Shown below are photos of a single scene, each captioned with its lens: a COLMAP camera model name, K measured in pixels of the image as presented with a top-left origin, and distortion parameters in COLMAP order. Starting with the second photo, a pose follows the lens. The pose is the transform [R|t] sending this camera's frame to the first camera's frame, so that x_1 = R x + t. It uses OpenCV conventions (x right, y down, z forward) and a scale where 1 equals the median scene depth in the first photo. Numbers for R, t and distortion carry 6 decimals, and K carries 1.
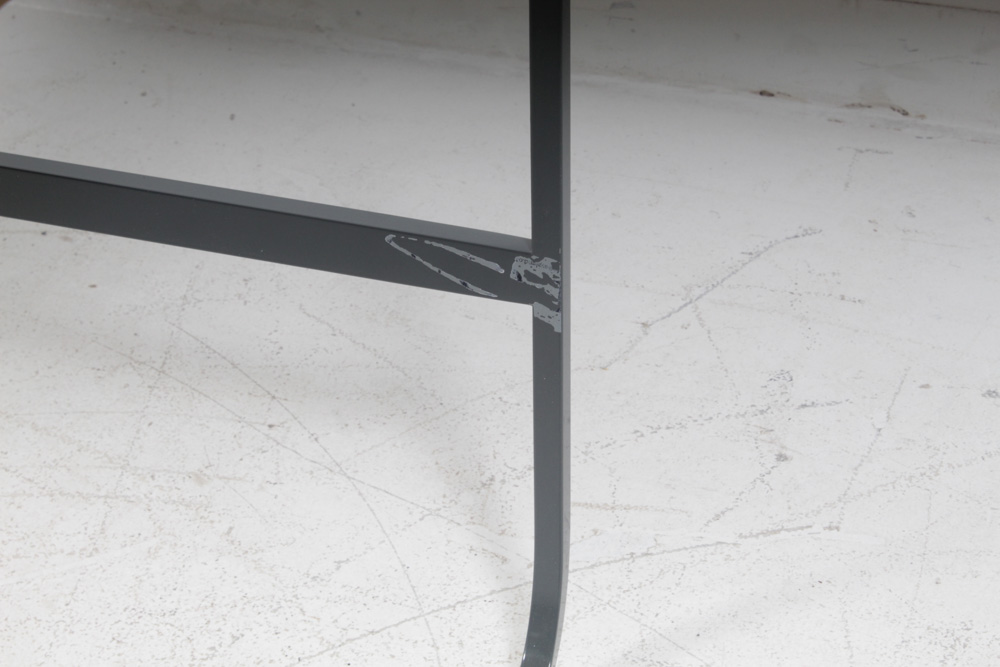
lens RADIAL K [[2362.9, 0, 500.0], [0, 2362.9, 333.5], [0, 0, 1]] dist [0.083670, 0.414000]
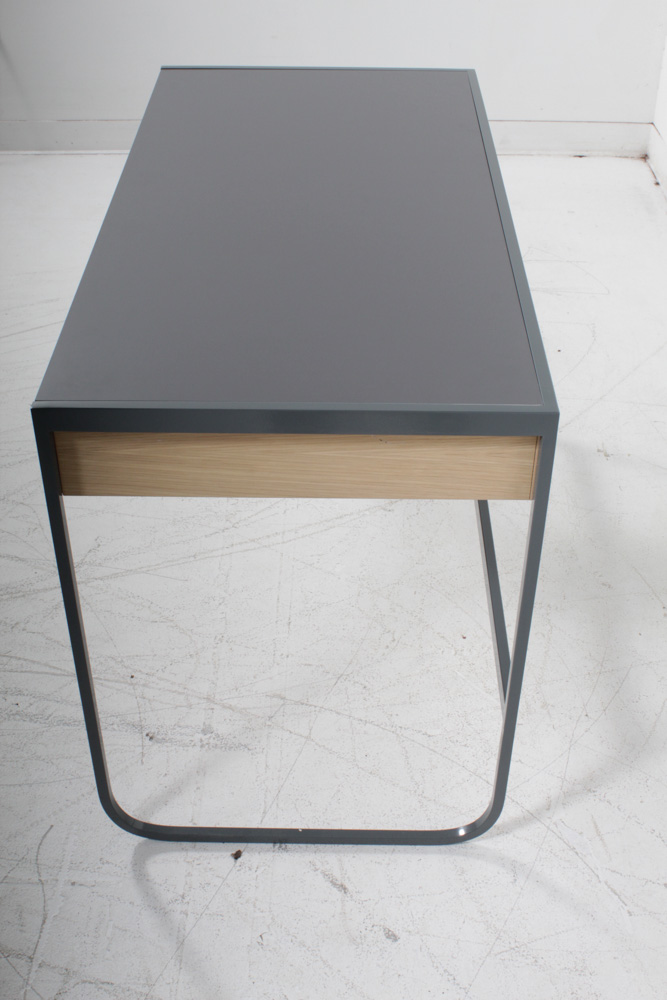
lens RADIAL K [[1254.6, 0, 333.5], [0, 1254.6, 500.0], [0, 0, 1]] dist [-0.074096, 0.112743]
pose [[0.316633, 0.587559, -0.744659, 0.840406], [-0.527539, 0.761520, 0.376551, -0.617508], [0.788319, 0.273608, 0.551082, 0.017223]]
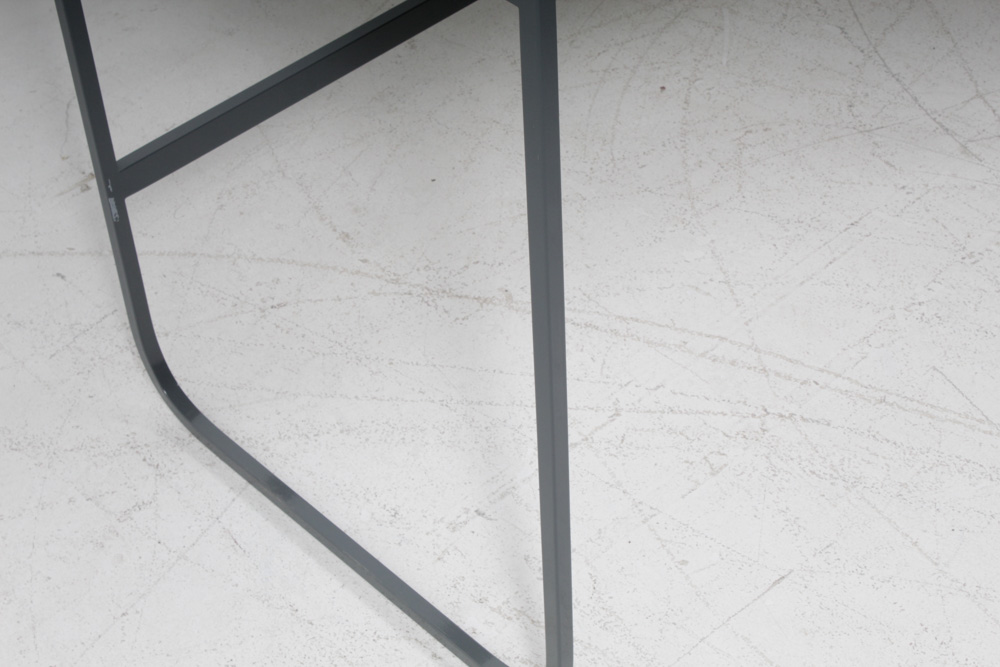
lens RADIAL K [[2005.2, 0, 500.0], [0, 2005.2, 333.5], [0, 0, 1]] dist [0.019401, 0.191193]
pose [[0.464726, -0.611812, 0.640091, -1.725503], [0.508321, 0.776247, 0.372895, -0.492862], [-0.725010, 0.152078, 0.671739, 0.087160]]
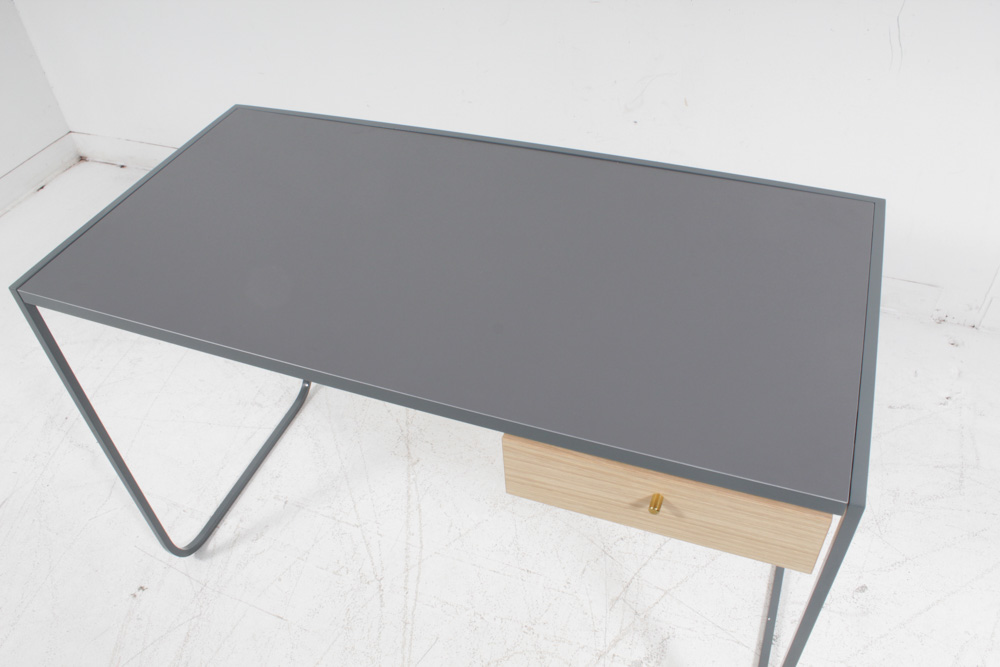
lens RADIAL K [[830.5, 0, 500.0], [0, 830.5, 333.5], [0, 0, 1]] dist [-0.177566, 0.167882]
pose [[0.998661, -0.004188, -0.051555, -0.397662], [0.012524, 0.986638, 0.162443, -0.363899], [0.050186, -0.162872, 0.985370, -0.234915]]
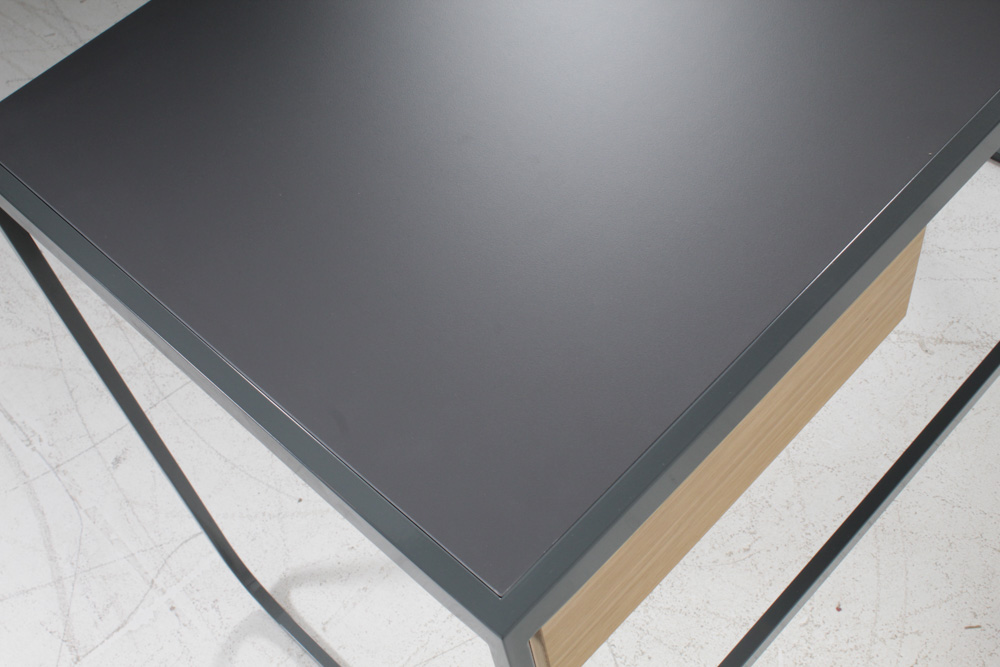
lens RADIAL K [[1254.6, 0, 500.0], [0, 1254.6, 333.5], [0, 0, 1]] dist [-0.074096, 0.112743]
pose [[-0.419369, 0.768978, -0.482496, 0.174963], [-0.384970, 0.330696, 0.861649, -0.847105], [0.822148, 0.547095, 0.157350, 0.625067]]
